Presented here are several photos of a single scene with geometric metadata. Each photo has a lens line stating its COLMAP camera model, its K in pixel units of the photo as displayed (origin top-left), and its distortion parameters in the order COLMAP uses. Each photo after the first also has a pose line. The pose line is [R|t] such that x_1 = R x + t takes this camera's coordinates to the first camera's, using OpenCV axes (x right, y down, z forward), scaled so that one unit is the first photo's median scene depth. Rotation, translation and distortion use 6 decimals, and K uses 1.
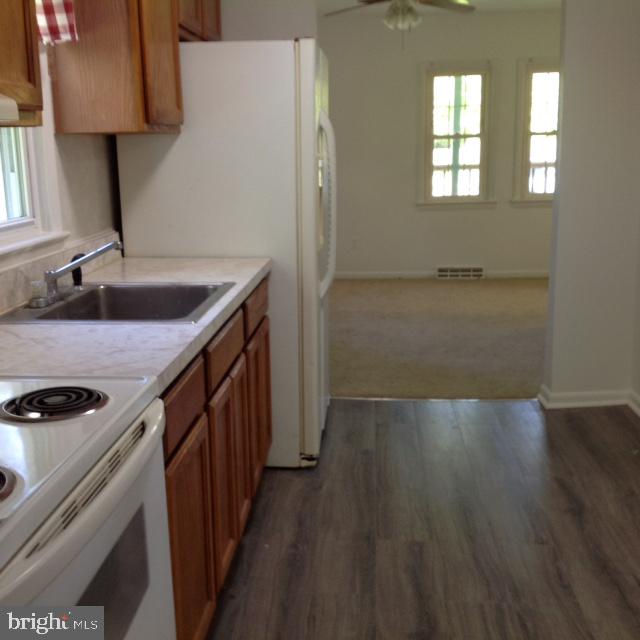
lens RADIAL K [[811.9, 0, 302.9], [0, 811.9, 311.0], [0, 0, 1]] dist [0.205953, -0.537514]
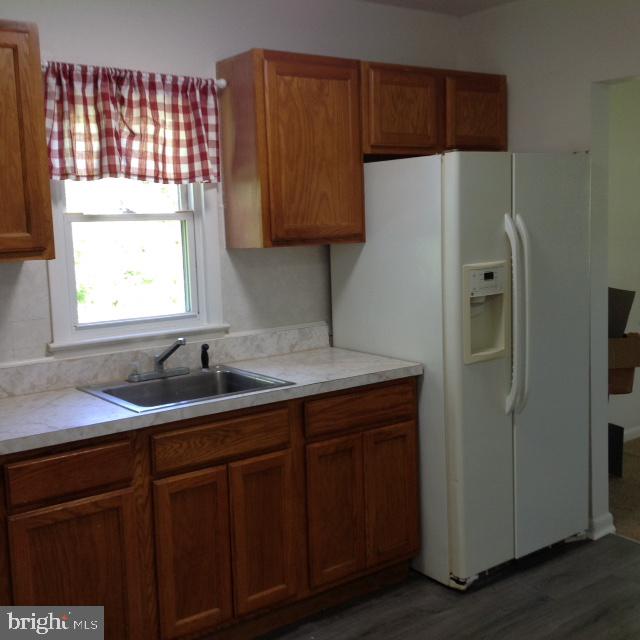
lens RADIAL K [[811.9, 0, 302.9], [0, 811.9, 311.0], [0, 0, 1]] dist [0.205953, -0.537514]
pose [[0.647822, 0.078782, -0.757707, 0.746593], [-0.126095, 0.992007, -0.004665, -0.127272], [0.751283, 0.098565, 0.652578, 0.274586]]
